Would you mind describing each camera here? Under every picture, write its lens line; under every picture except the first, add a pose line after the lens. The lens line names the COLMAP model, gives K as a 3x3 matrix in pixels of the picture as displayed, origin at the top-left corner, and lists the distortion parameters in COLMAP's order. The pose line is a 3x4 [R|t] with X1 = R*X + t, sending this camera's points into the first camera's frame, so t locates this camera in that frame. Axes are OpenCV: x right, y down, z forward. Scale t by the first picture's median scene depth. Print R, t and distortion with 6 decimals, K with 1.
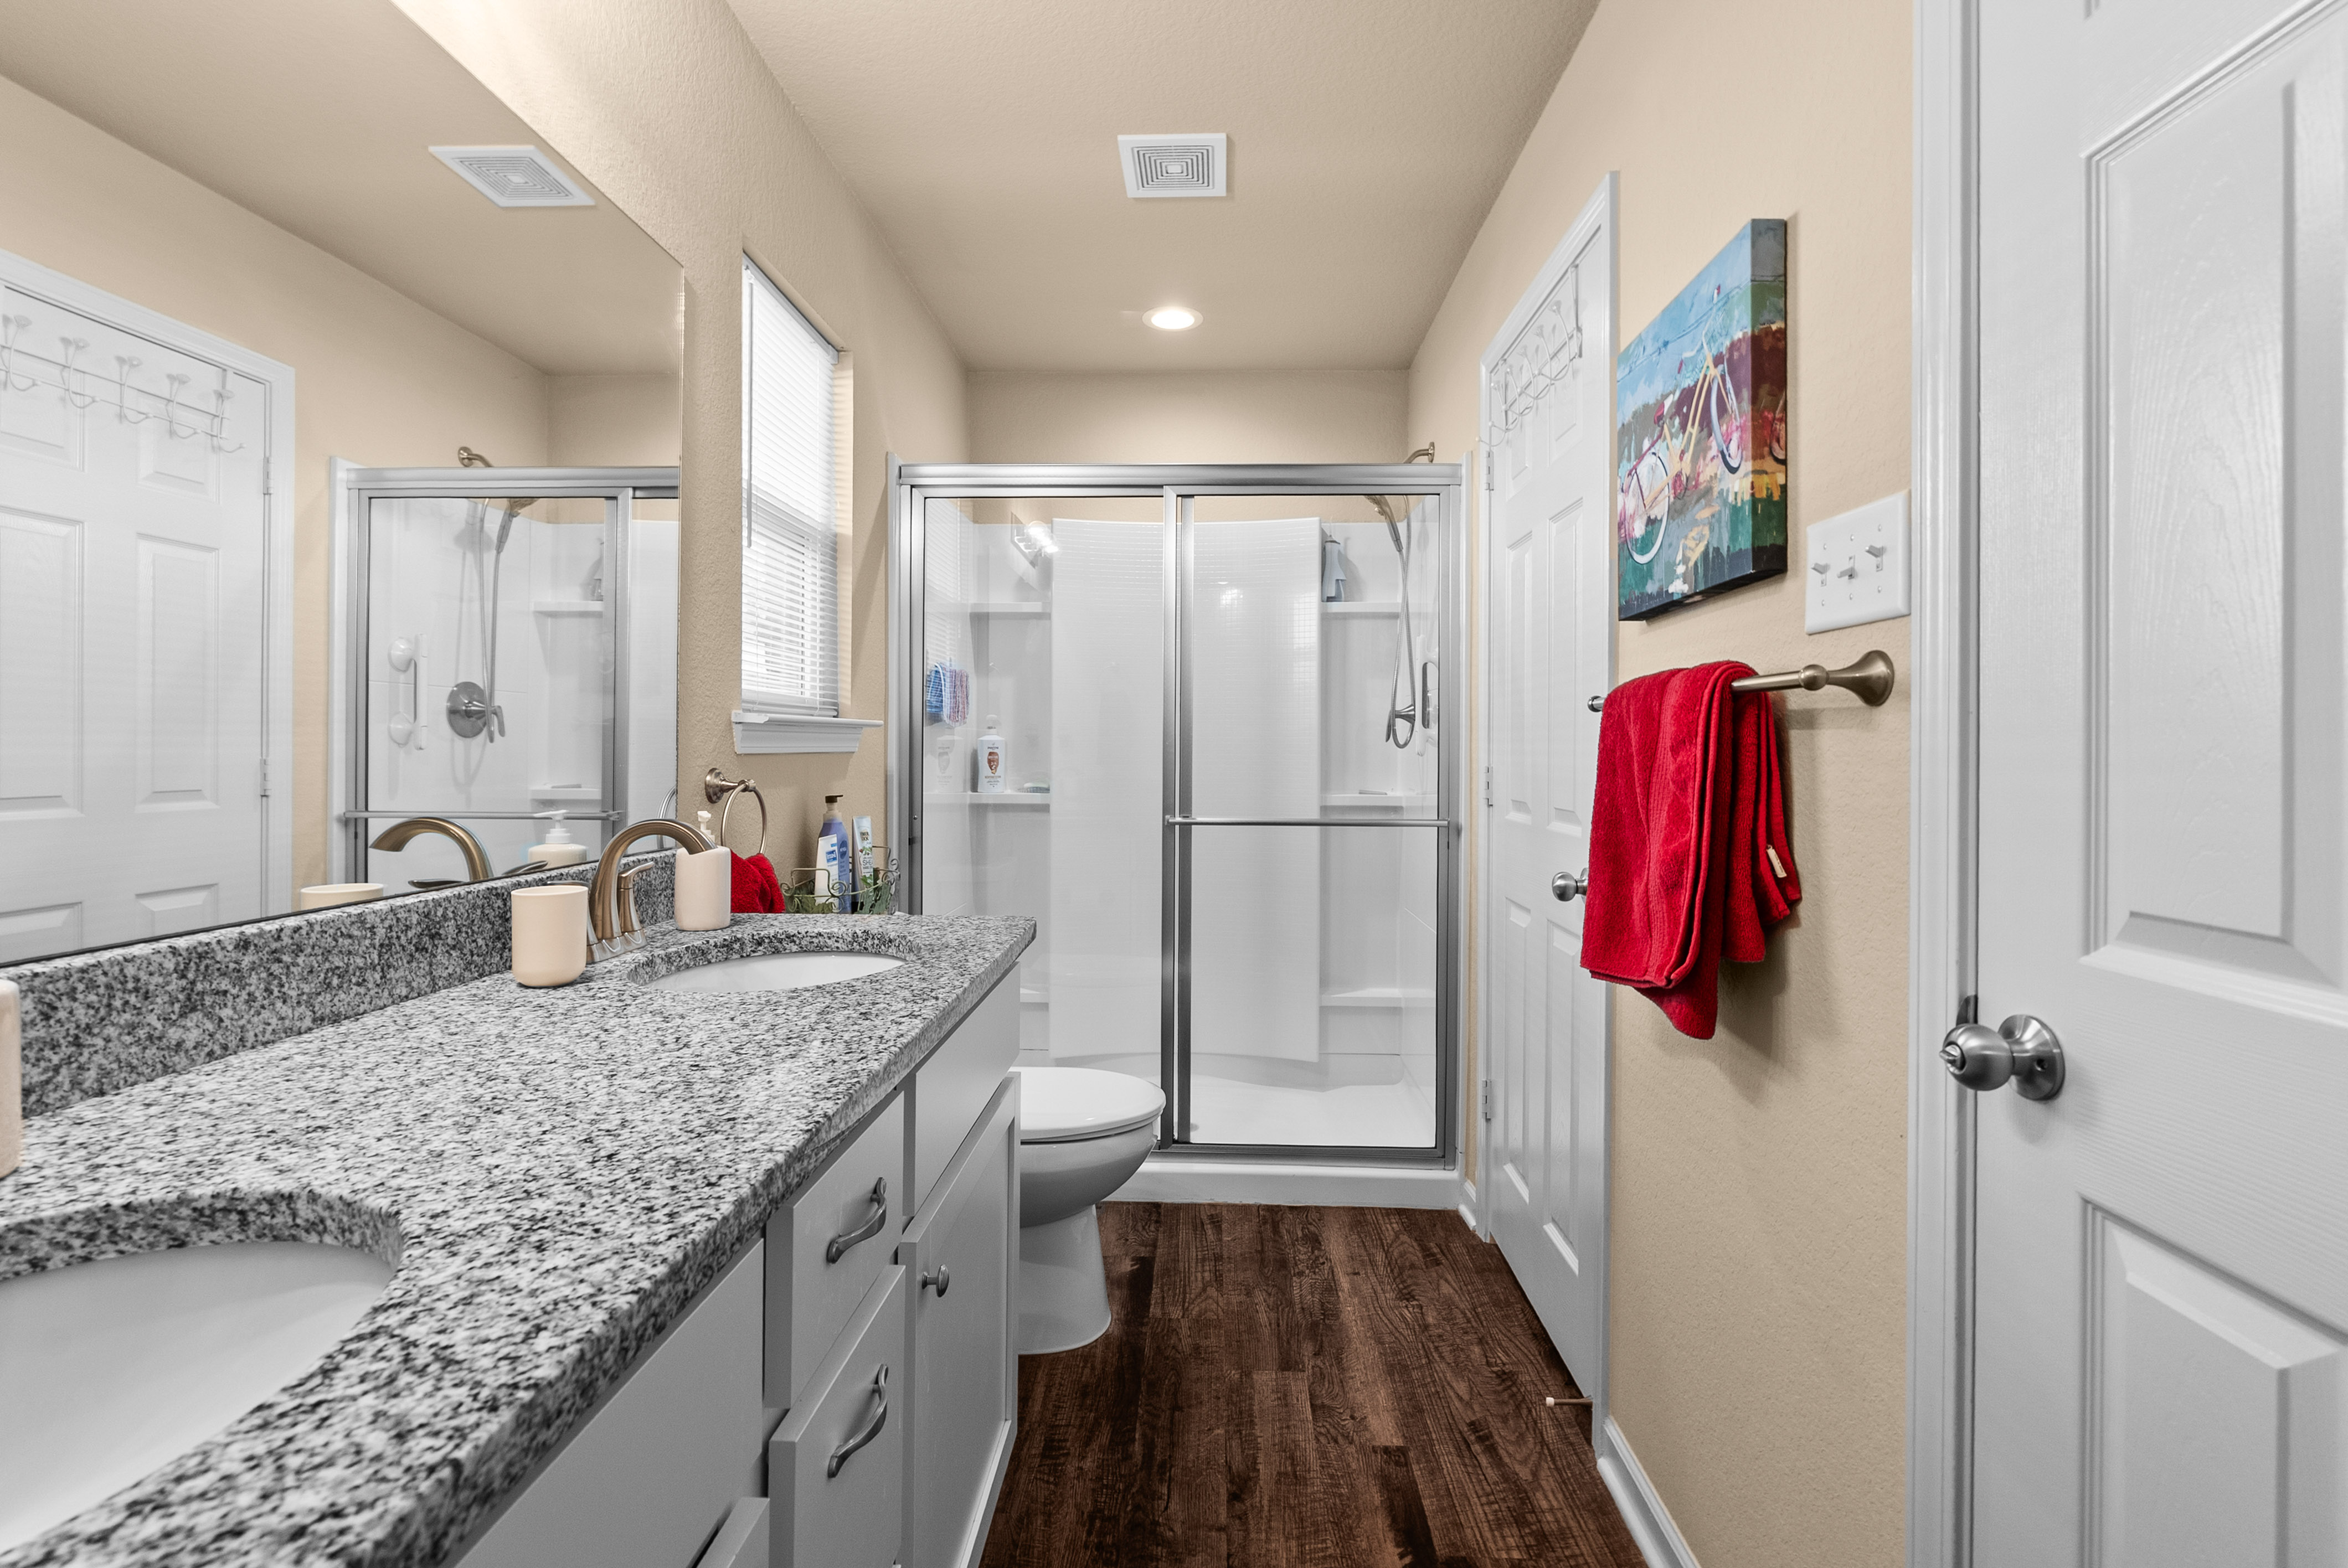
lens RADIAL K [[1061.3, 0, 1182.2], [0, 1061.3, 749.7], [0, 0, 1]] dist [-0.011801, 0.000668]
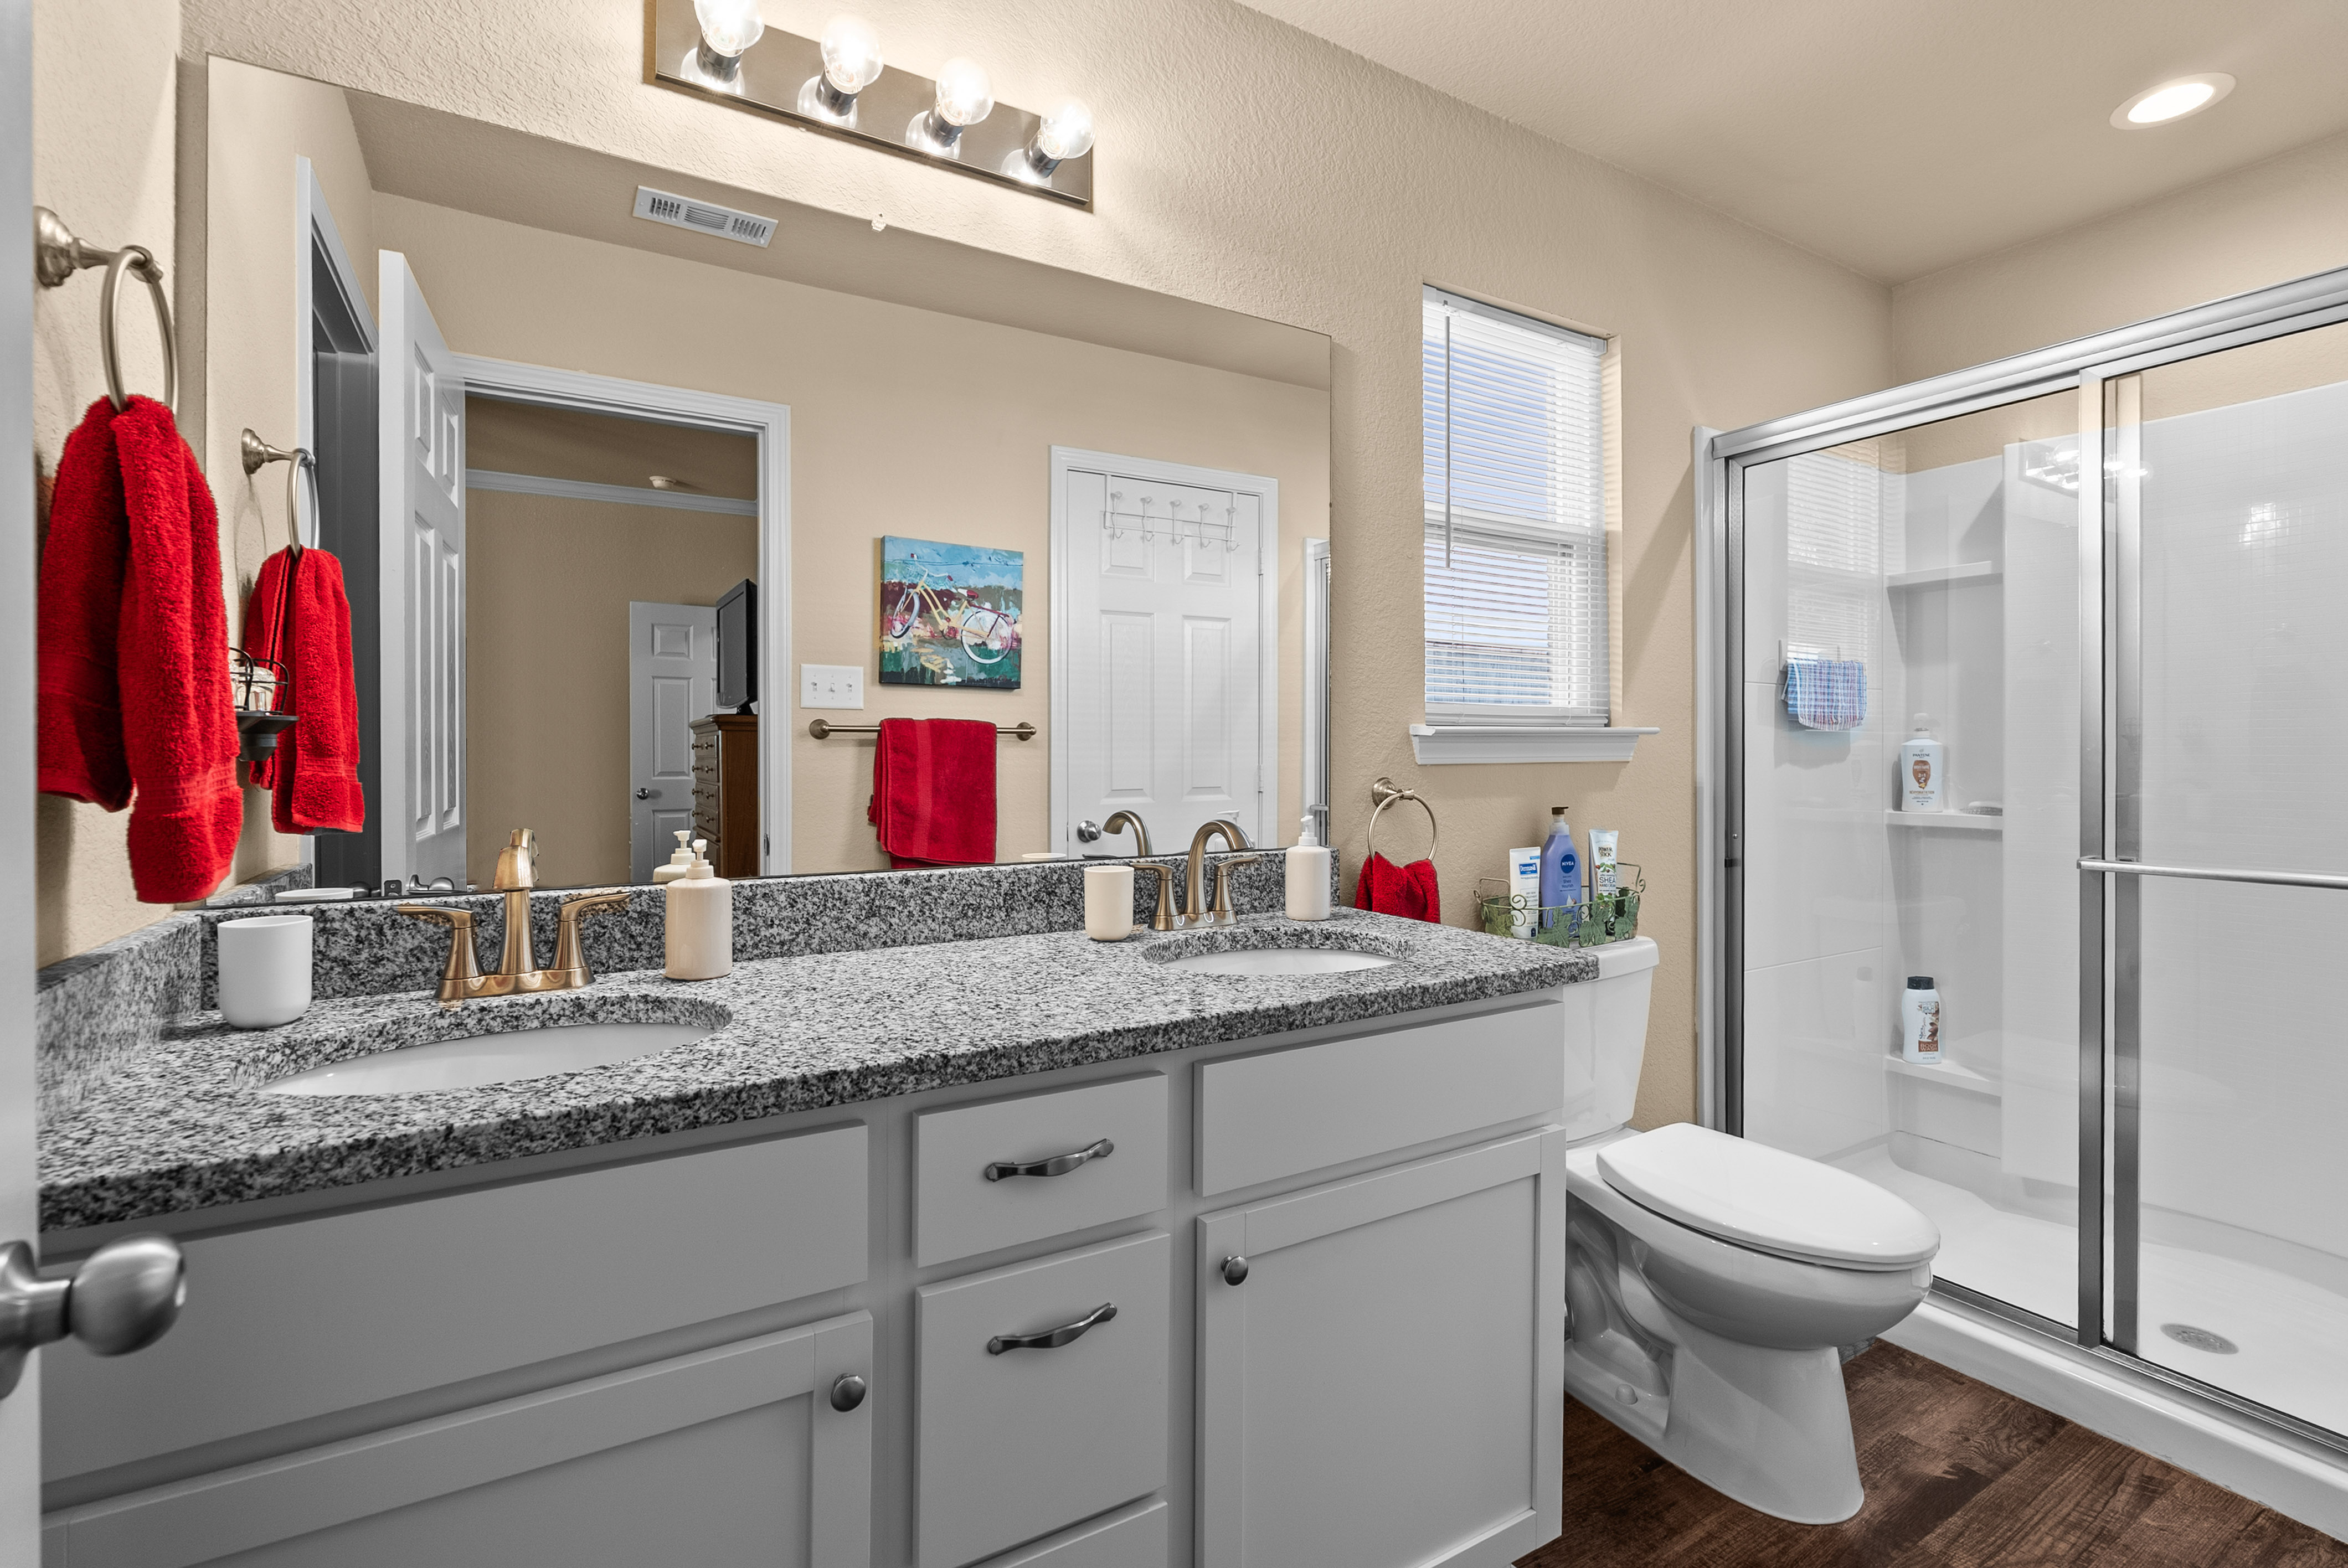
lens RADIAL K [[1055.4, 0, 1171.1], [0, 1055.4, 759.6], [0, 0, 1]] dist [-0.006420, 0.000029]
pose [[0.535994, 0.000667, -0.844222, 0.285779], [0.003334, 0.999990, 0.002907, -0.004293], [0.844215, -0.004373, 0.535986, 0.177425]]
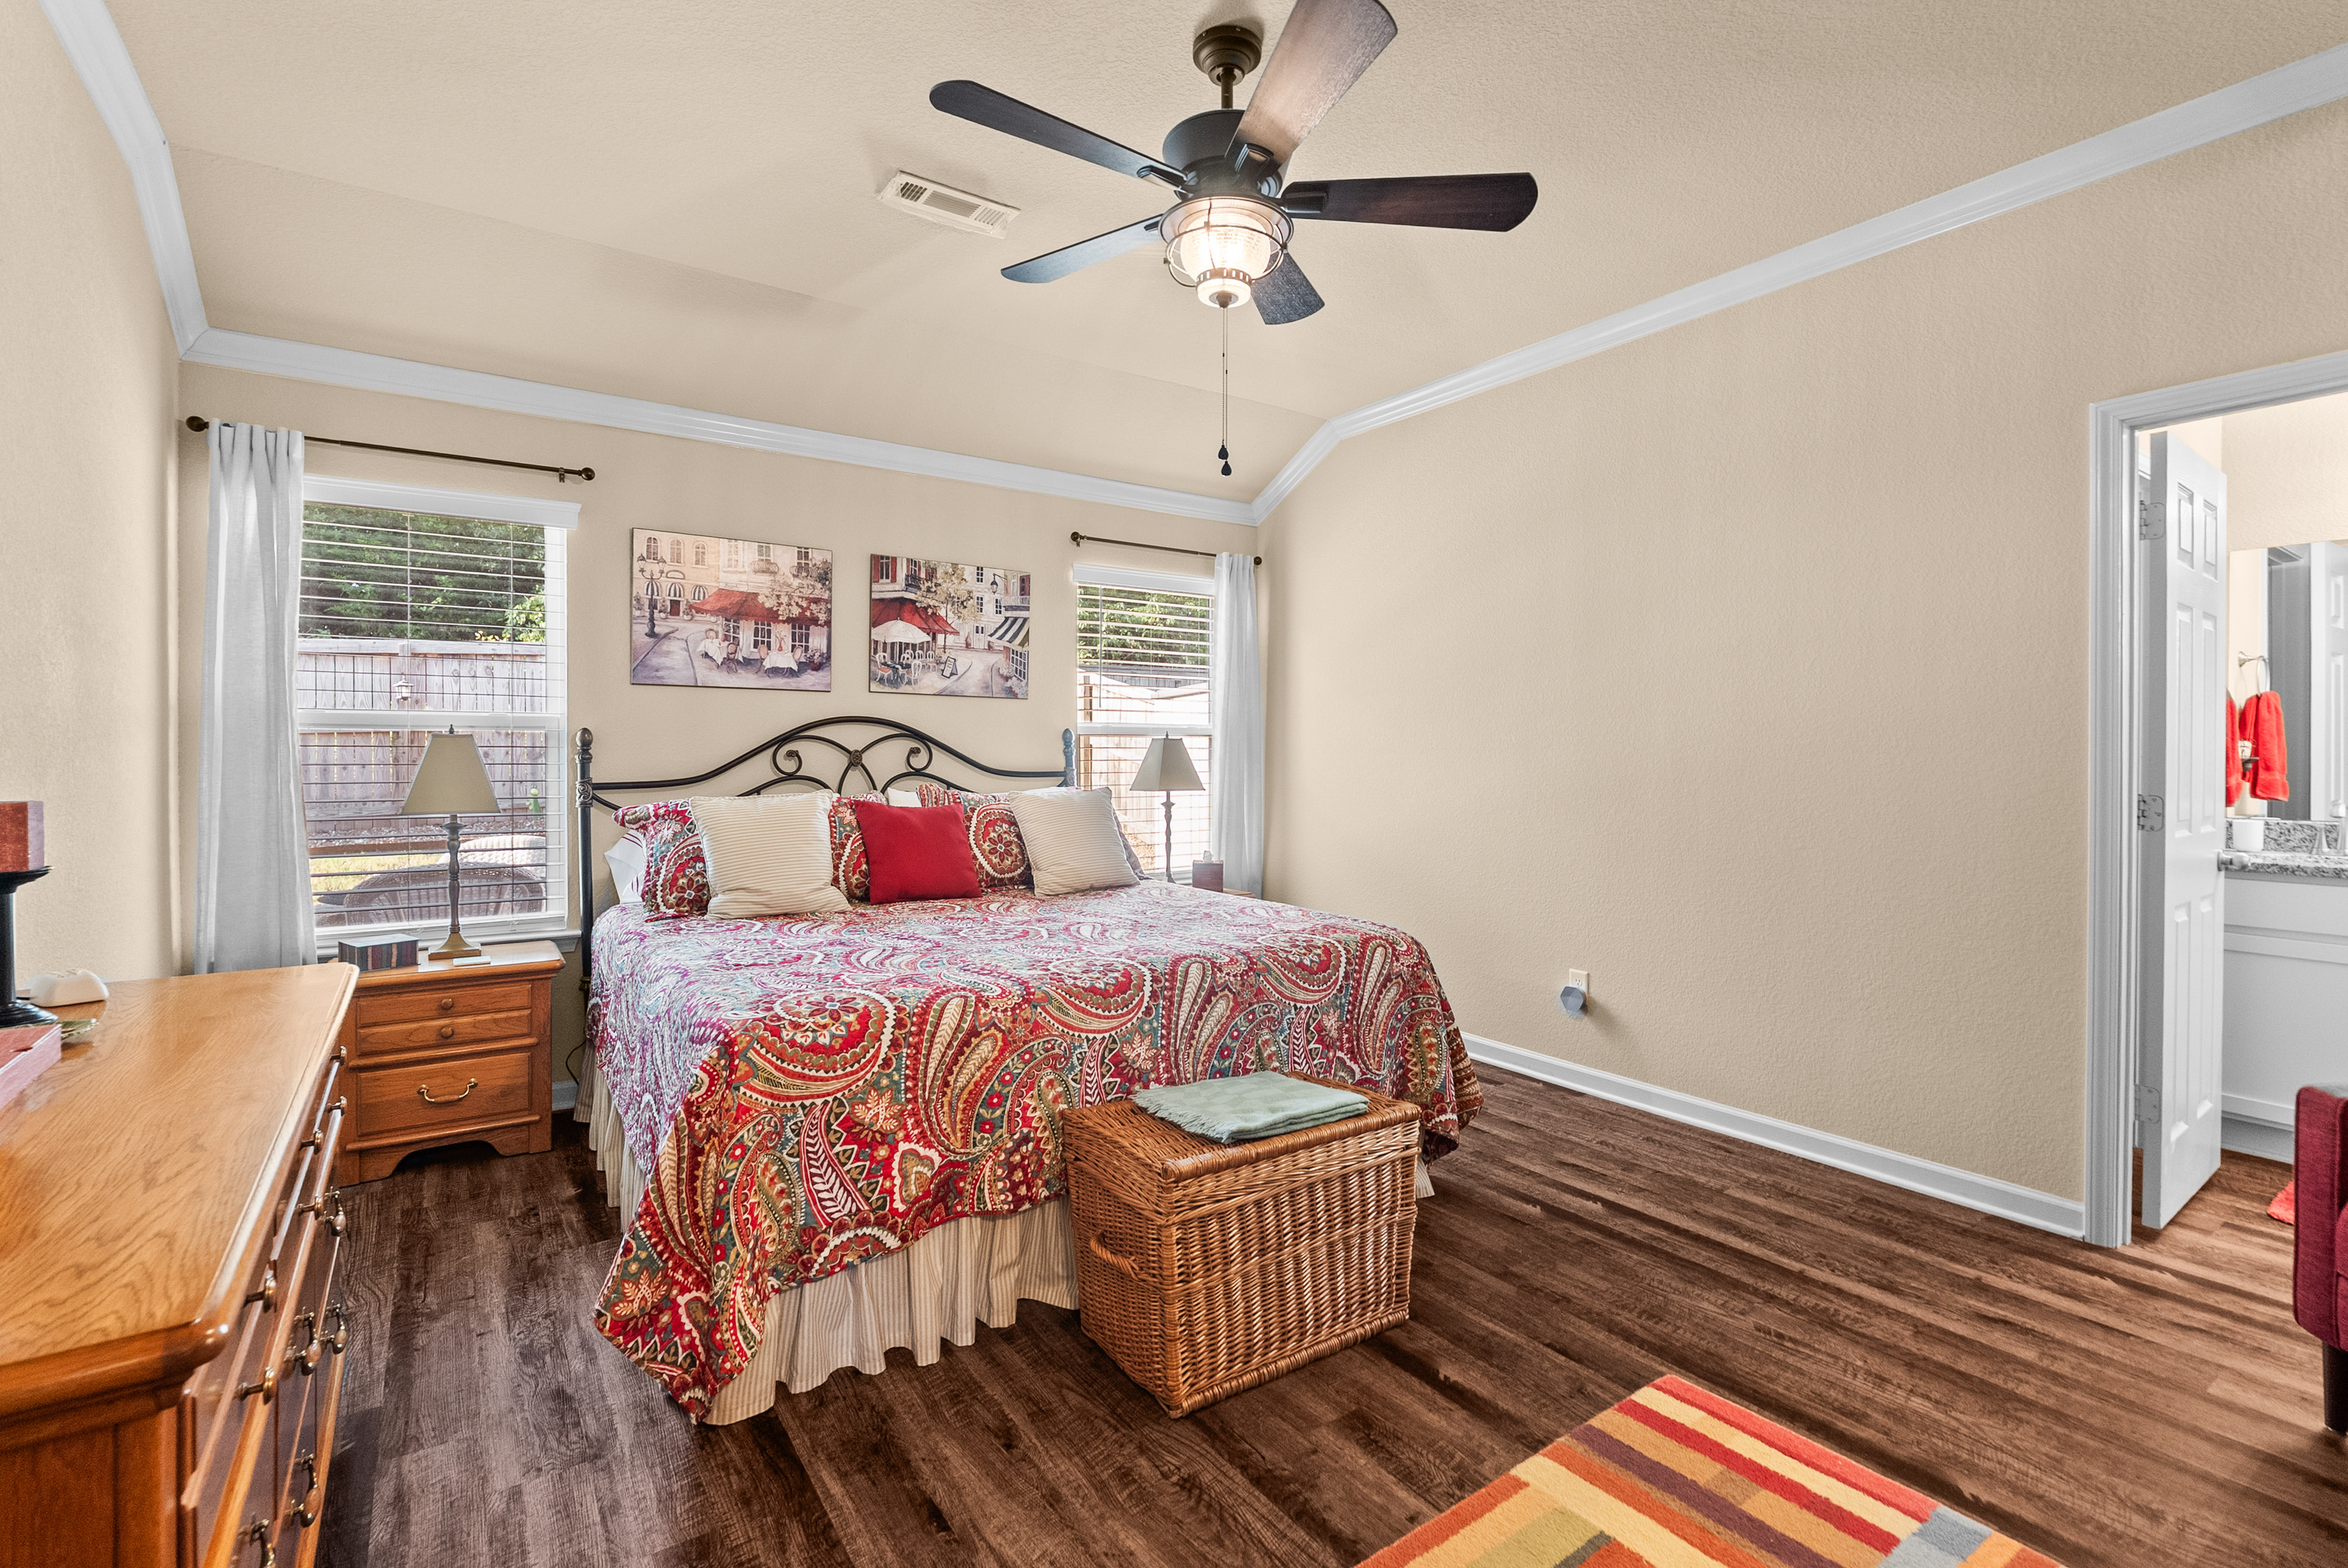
lens RADIAL K [[1055.4, 0, 1171.1], [0, 1055.4, 759.6], [0, 0, 1]] dist [-0.006420, 0.000029]
pose [[-0.799223, -0.005064, -0.601014, 1.922454], [-0.008877, 0.999955, 0.003380, -0.014671], [0.600969, 0.008037, -0.799232, 0.373576]]
